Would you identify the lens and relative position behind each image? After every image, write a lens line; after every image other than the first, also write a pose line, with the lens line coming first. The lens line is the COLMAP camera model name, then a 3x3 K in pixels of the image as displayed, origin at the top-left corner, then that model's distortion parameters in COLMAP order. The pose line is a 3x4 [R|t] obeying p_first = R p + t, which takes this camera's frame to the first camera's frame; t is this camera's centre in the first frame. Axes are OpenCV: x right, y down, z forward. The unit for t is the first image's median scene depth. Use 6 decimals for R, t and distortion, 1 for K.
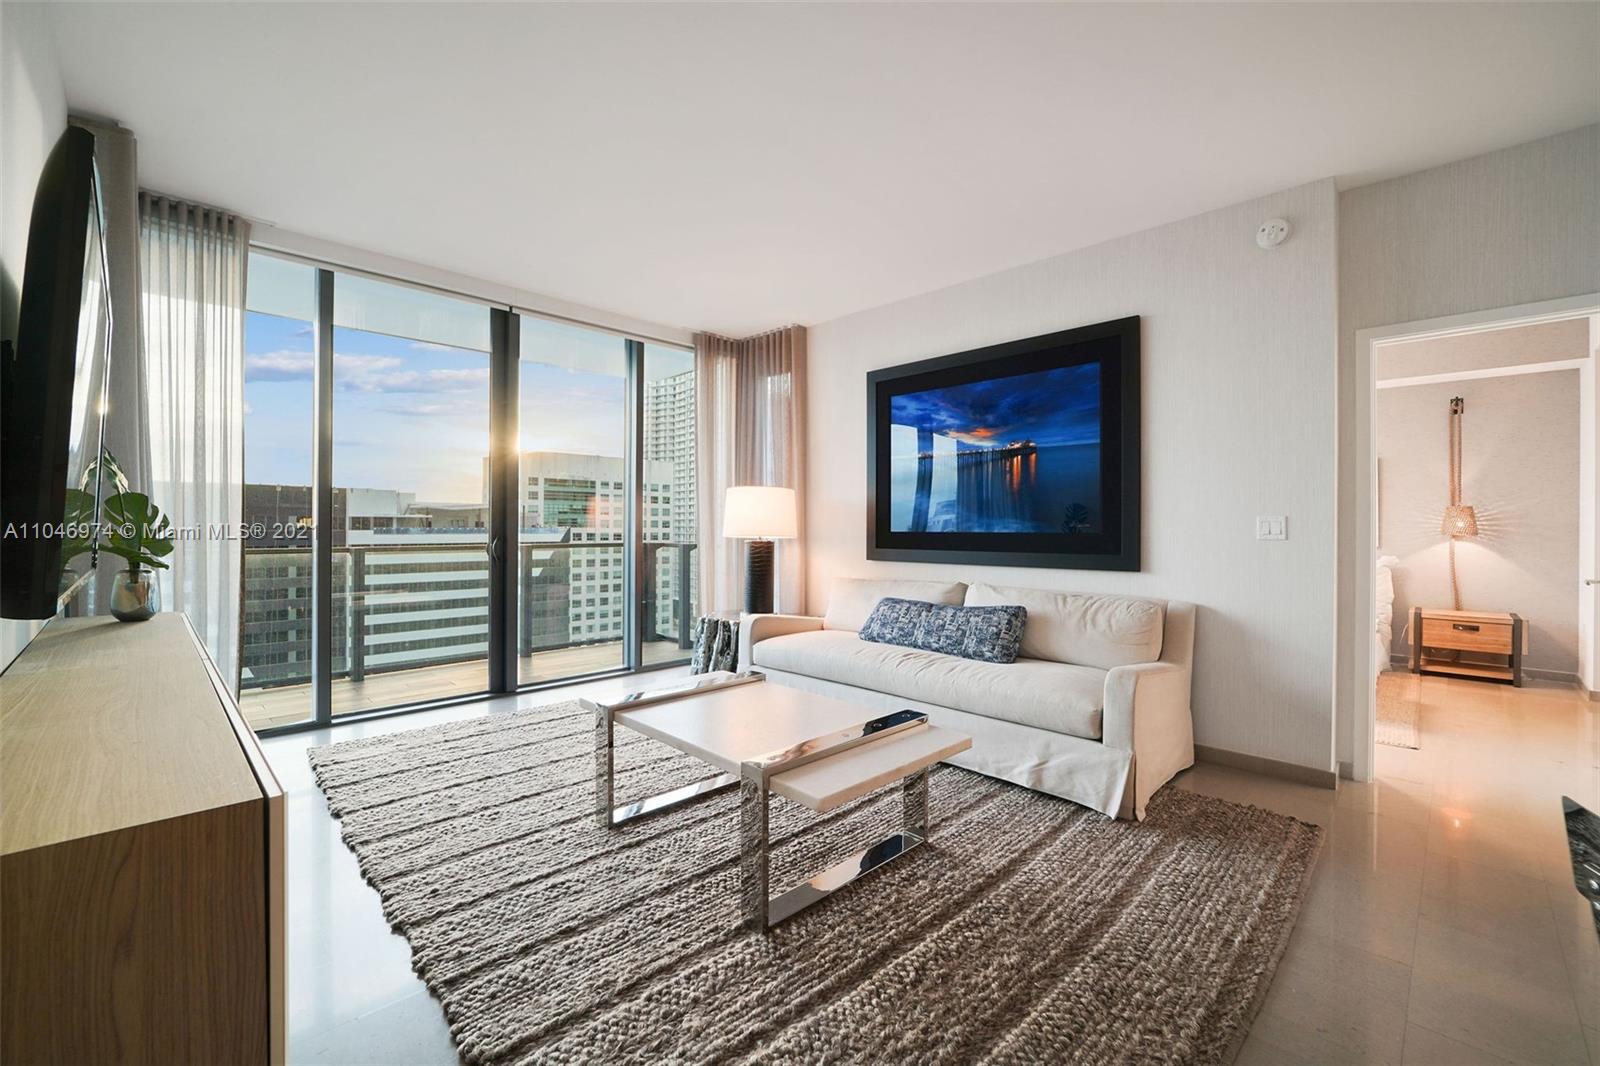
lens RADIAL K [[659.5, 0, 796.2], [0, 659.5, 530.4], [0, 0, 1]] dist [-0.012470, 0.000216]
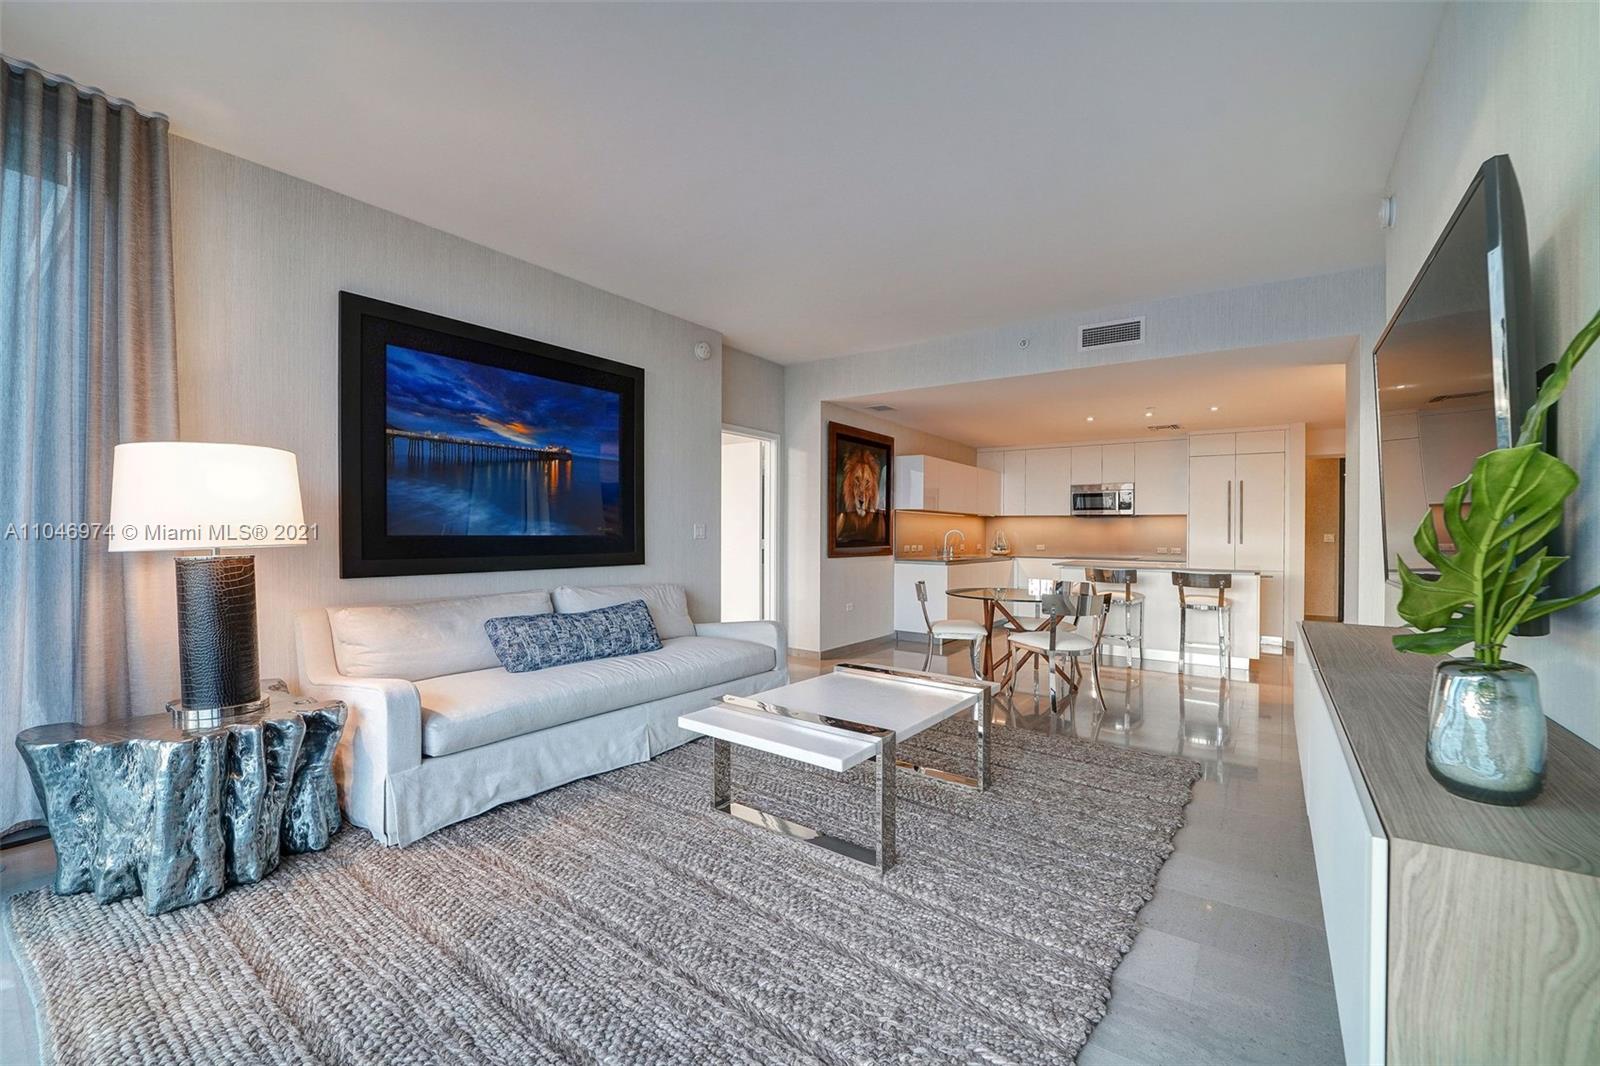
lens RADIAL K [[659.5, 0, 796.2], [0, 659.5, 530.4], [0, 0, 1]] dist [-0.012470, 0.000216]
pose [[-0.151795, -0.000477, 0.988412, -0.507000], [-0.006232, 0.999980, -0.000475, -0.004353], [-0.988392, -0.006232, -0.151795, 0.551584]]
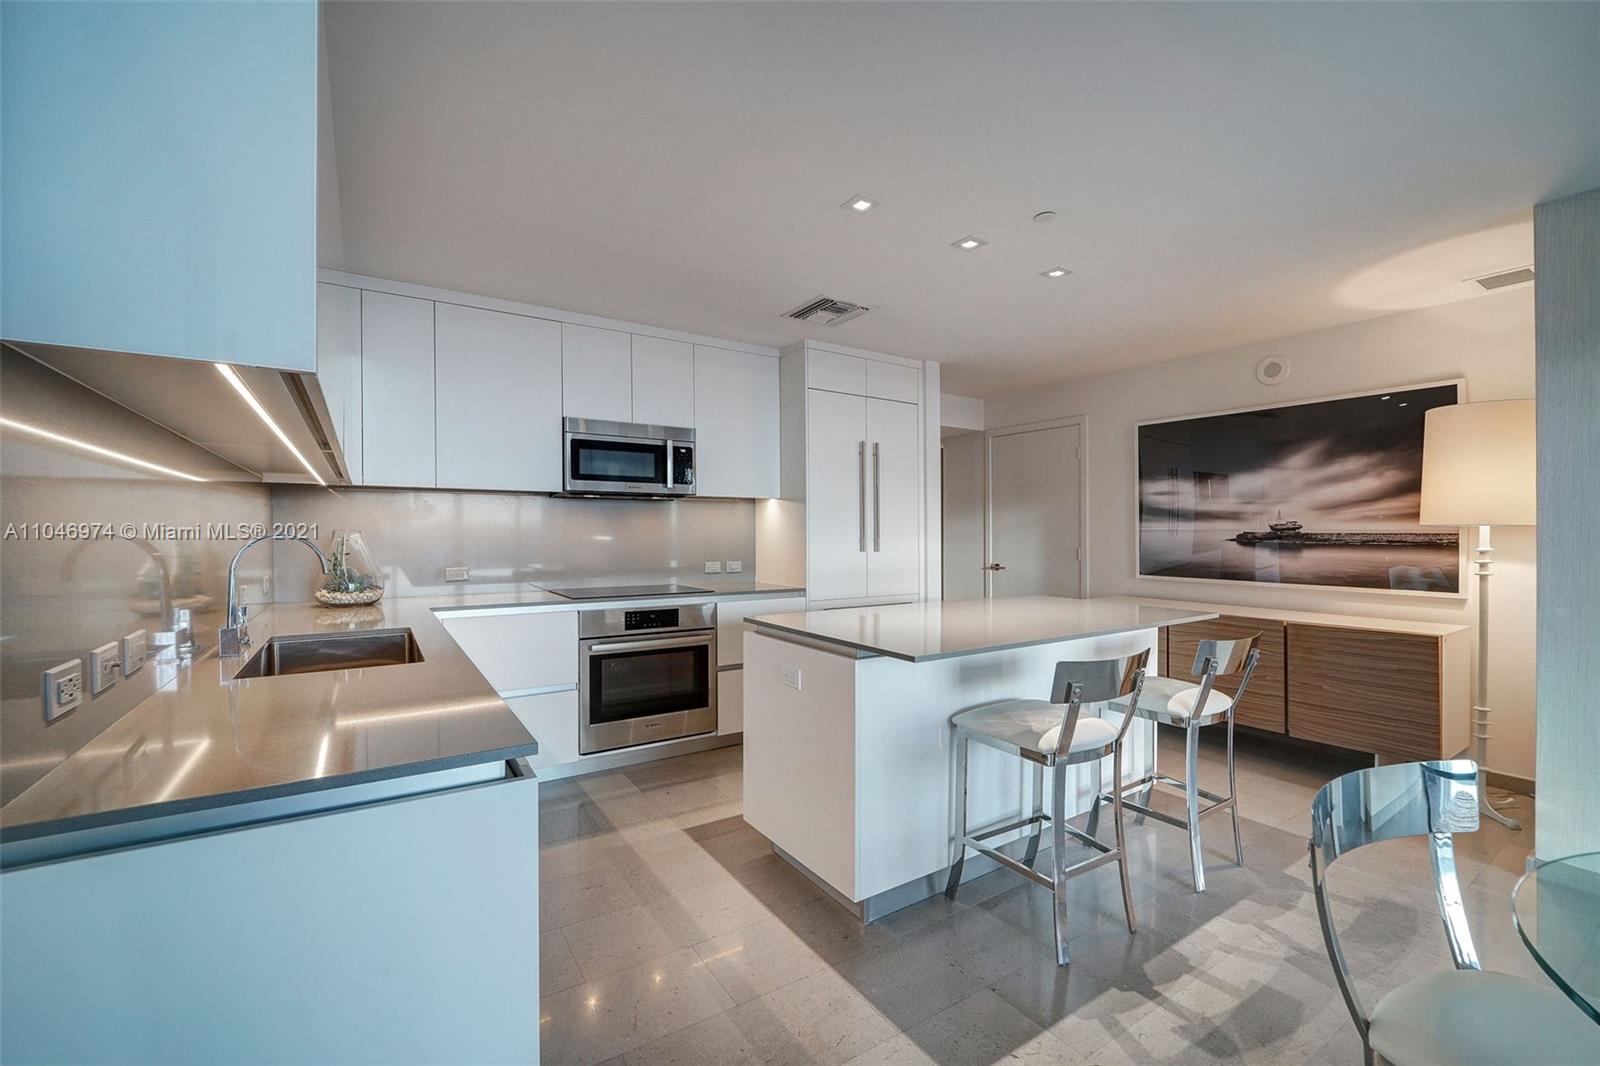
lens RADIAL K [[659.5, 0, 796.2], [0, 659.5, 530.4], [0, 0, 1]] dist [-0.012470, 0.000216]
pose [[-0.977559, -0.002802, 0.210645, 0.571195], [-0.002861, 0.999996, 0.000024, -0.009049], [-0.210645, -0.000579, -0.977563, 0.247231]]
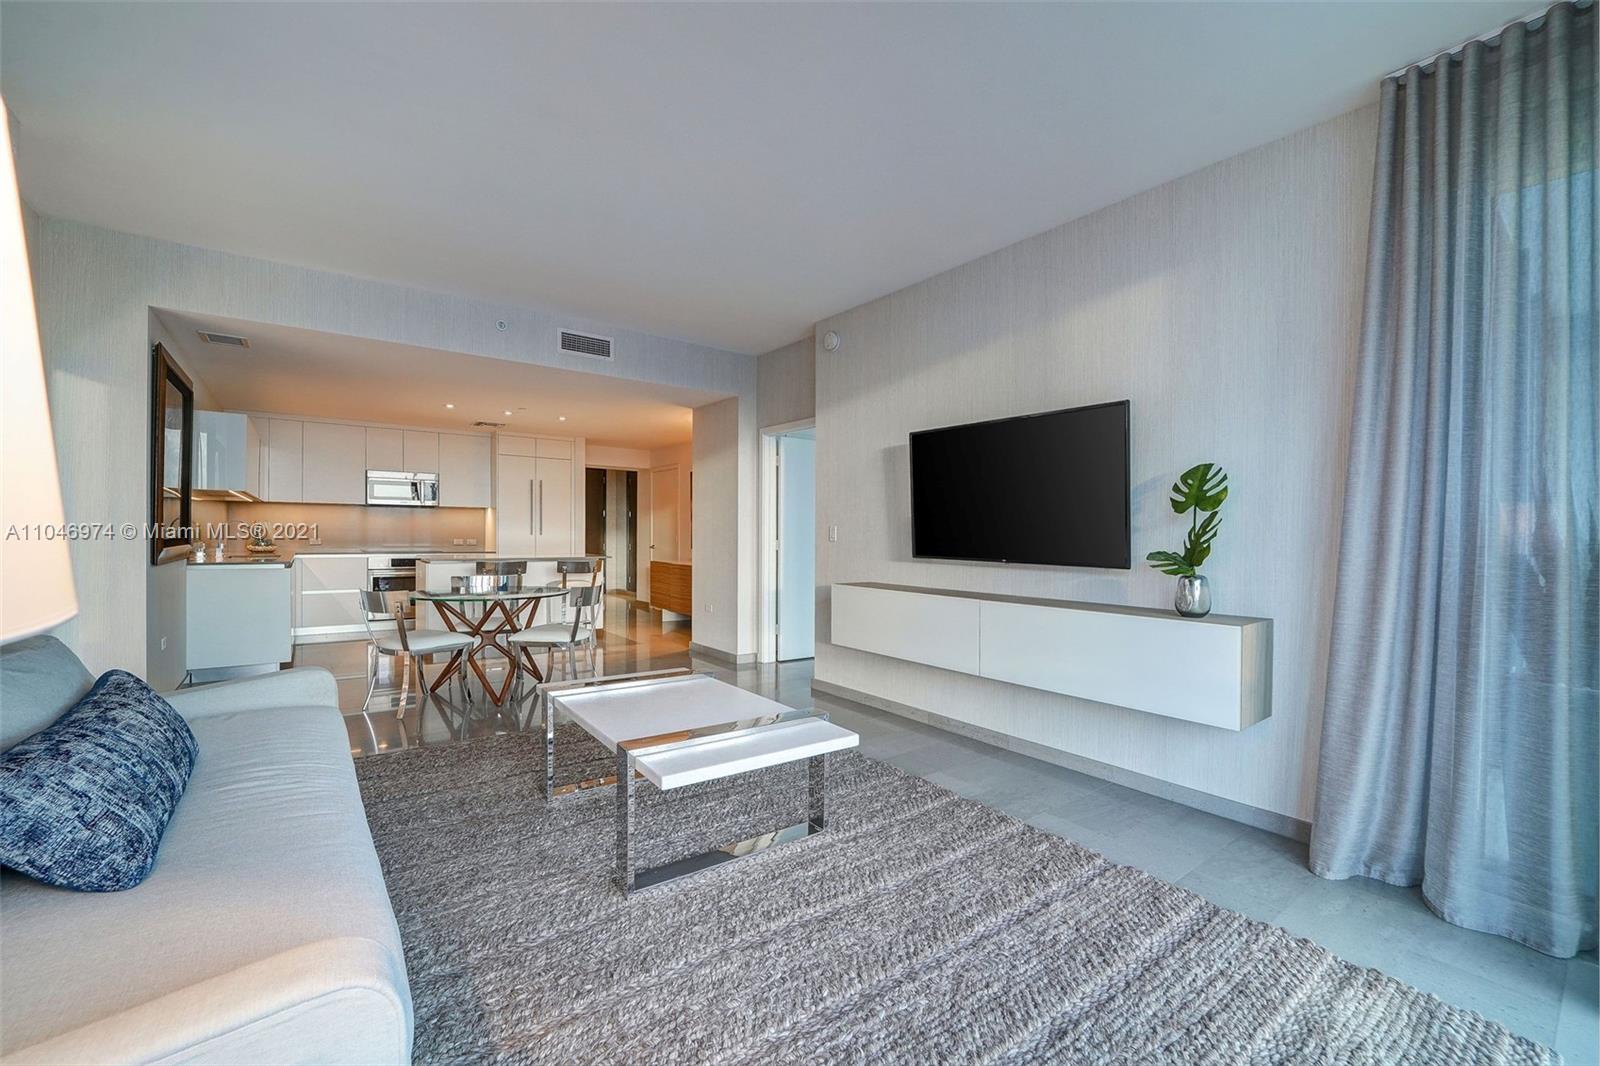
lens RADIAL K [[659.5, 0, 796.2], [0, 659.5, 530.4], [0, 0, 1]] dist [-0.012470, 0.000216]
pose [[-0.987866, -0.013006, 0.154765, -0.172780], [-0.012752, 0.999915, 0.002632, -0.005842], [-0.154786, 0.000627, -0.987948, 0.882801]]
